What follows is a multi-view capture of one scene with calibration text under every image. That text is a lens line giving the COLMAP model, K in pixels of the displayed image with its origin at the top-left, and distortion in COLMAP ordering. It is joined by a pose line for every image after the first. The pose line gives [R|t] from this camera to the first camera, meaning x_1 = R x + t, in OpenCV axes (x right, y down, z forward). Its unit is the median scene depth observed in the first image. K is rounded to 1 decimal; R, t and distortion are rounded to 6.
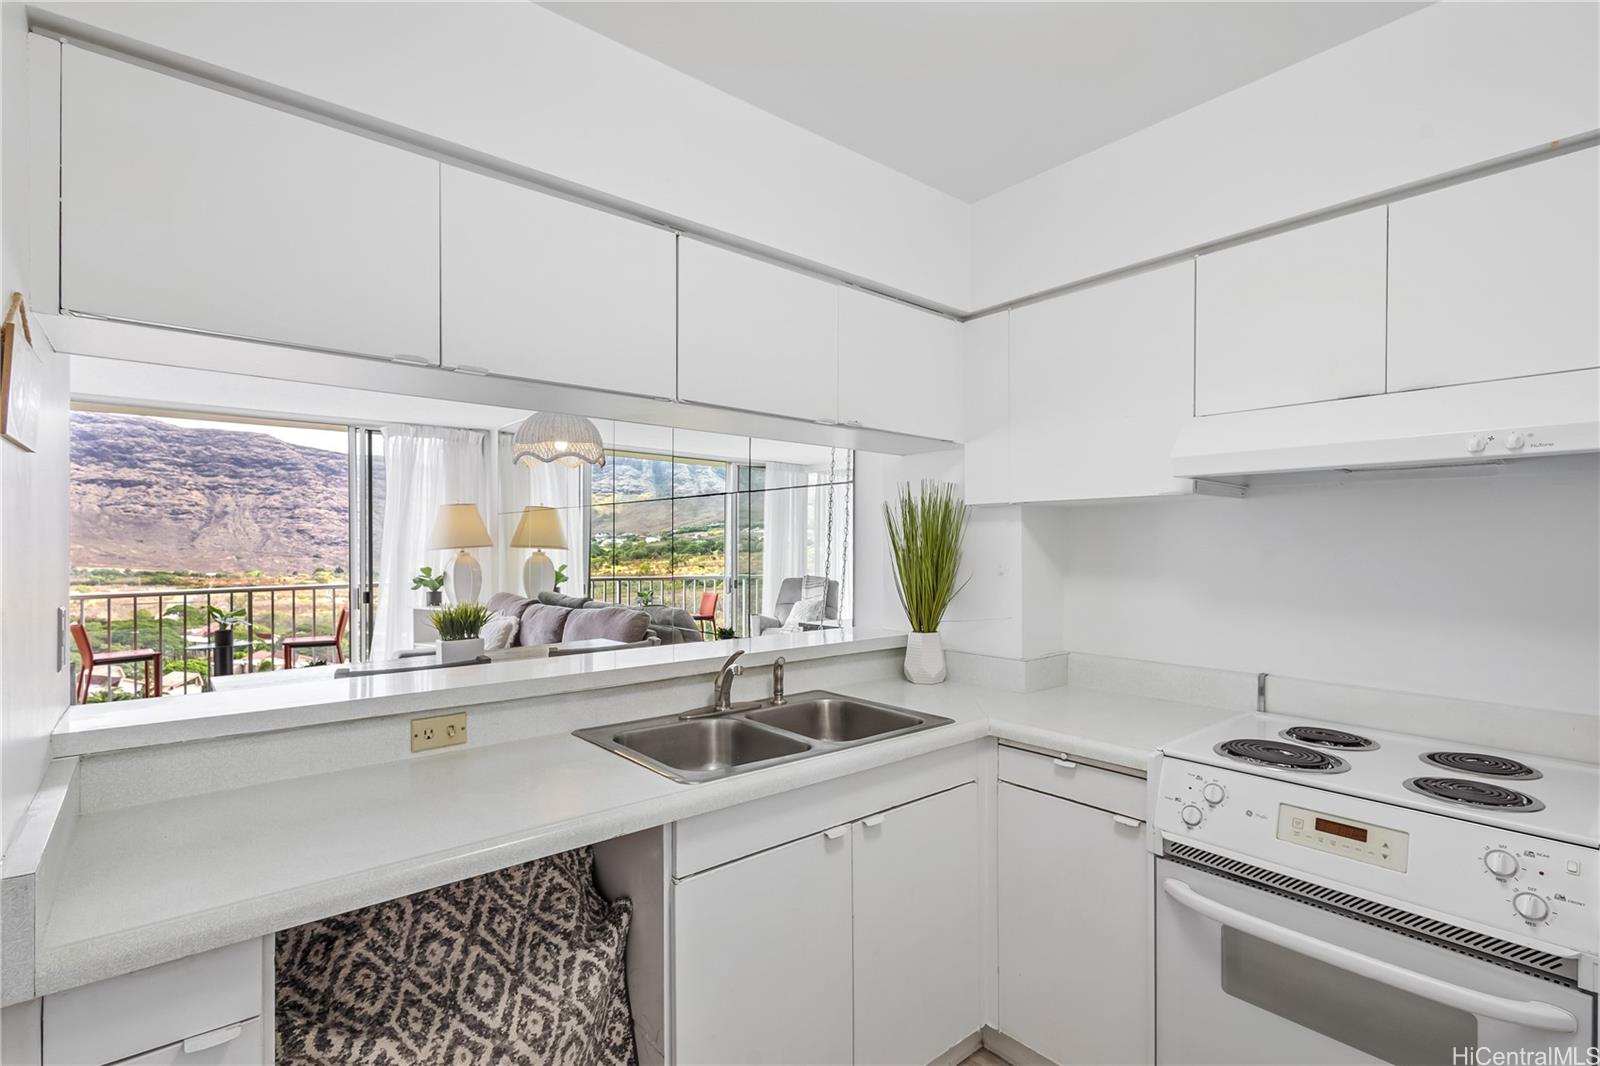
lens RADIAL K [[753.2, 0, 794.5], [0, 753.2, 545.3], [0, 0, 1]] dist [0.011420, -0.000419]
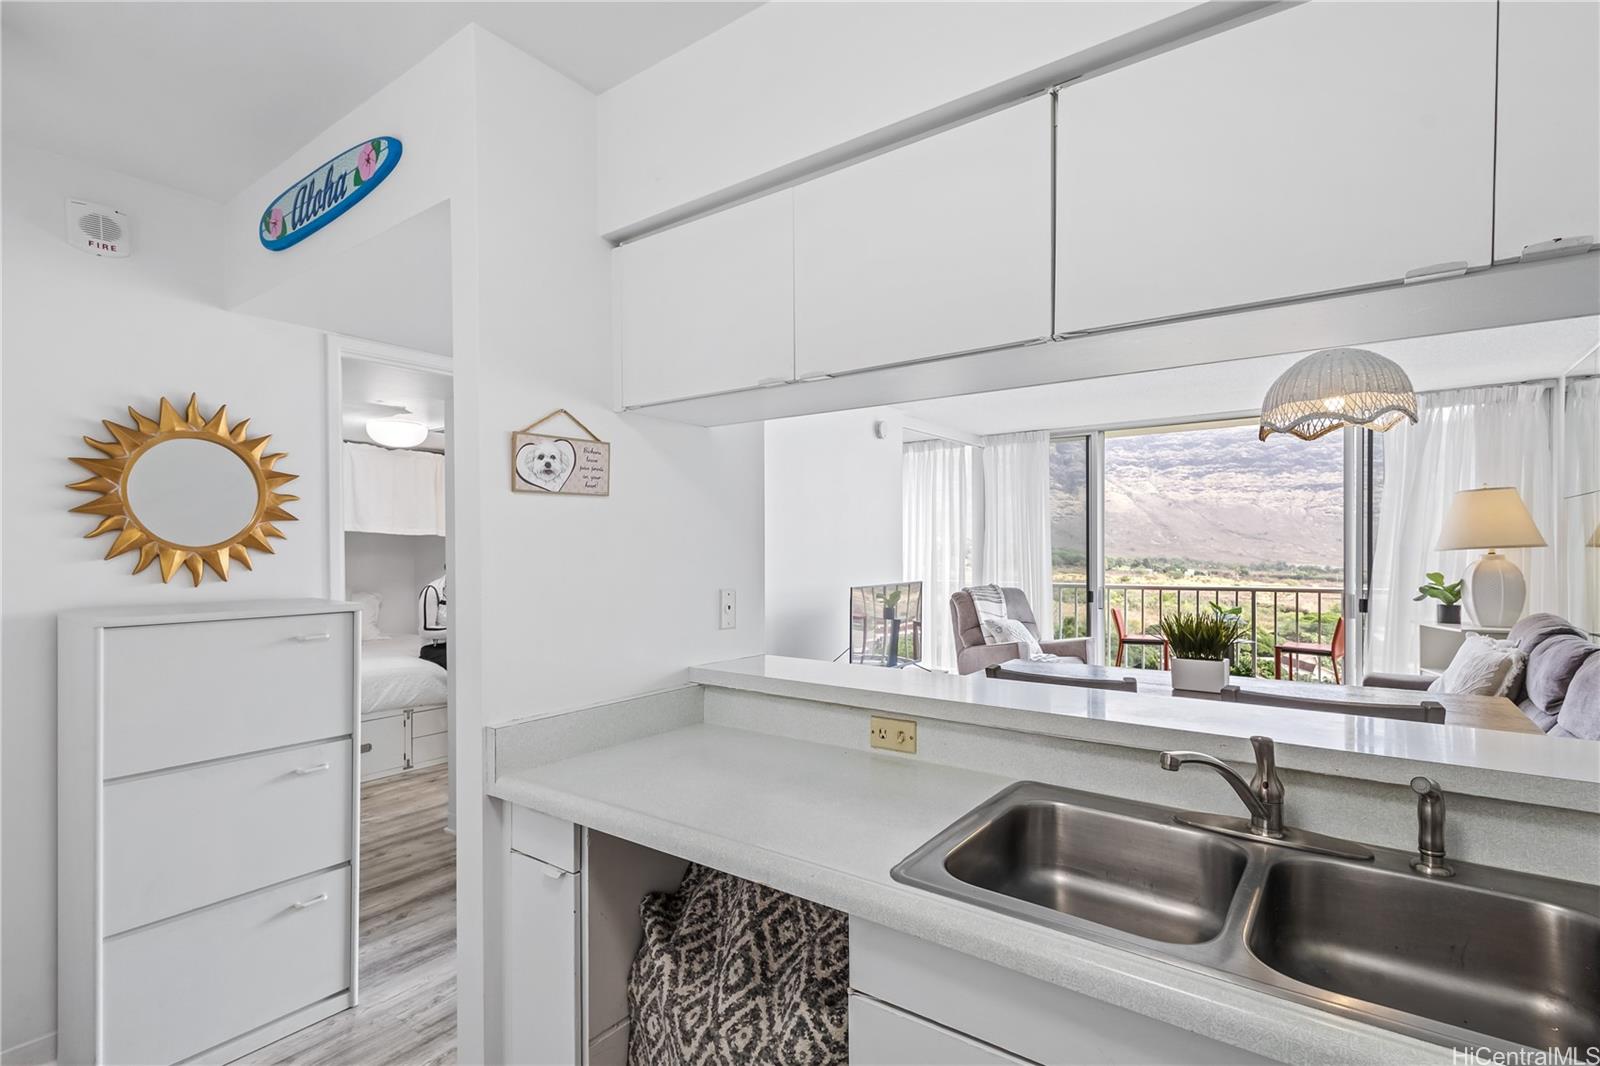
lens RADIAL K [[760.6, 0, 795.0], [0, 760.6, 538.6], [0, 0, 1]] dist [0.012779, -0.000048]
pose [[0.229848, -0.010983, -0.973165, 0.602571], [0.005032, 0.999936, -0.010096, -0.007241], [0.973213, -0.002576, 0.229889, 0.778456]]
